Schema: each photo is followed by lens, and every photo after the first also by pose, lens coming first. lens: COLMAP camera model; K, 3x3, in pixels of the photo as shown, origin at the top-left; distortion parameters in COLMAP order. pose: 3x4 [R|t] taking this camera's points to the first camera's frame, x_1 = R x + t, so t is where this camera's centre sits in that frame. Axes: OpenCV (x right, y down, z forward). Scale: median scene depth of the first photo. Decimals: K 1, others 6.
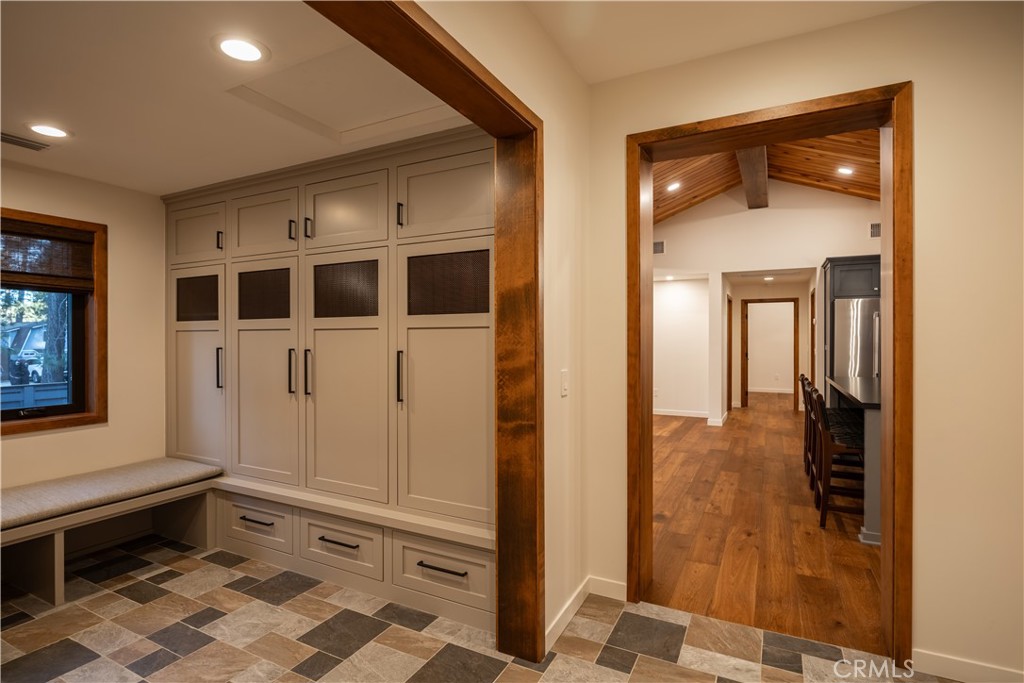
lens RADIAL K [[512.1, 0, 512.5], [0, 512.1, 342.1], [0, 0, 1]] dist [0.000645, -0.000726]
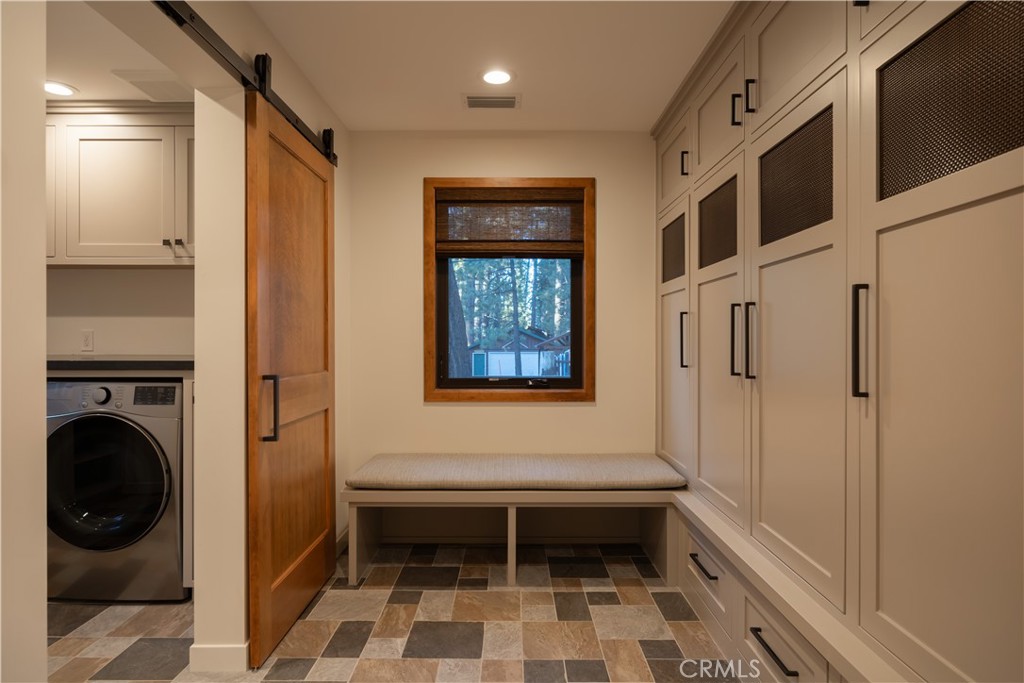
lens RADIAL K [[625.7, 0, 514.1], [0, 625.7, 342.7], [0, 0, 1]] dist [-0.007361, 0.001749]
pose [[0.464989, 0.005293, -0.885301, 0.106730], [-0.011641, 0.999932, -0.000136, 0.061655], [0.885240, 0.010369, 0.465019, 0.406629]]
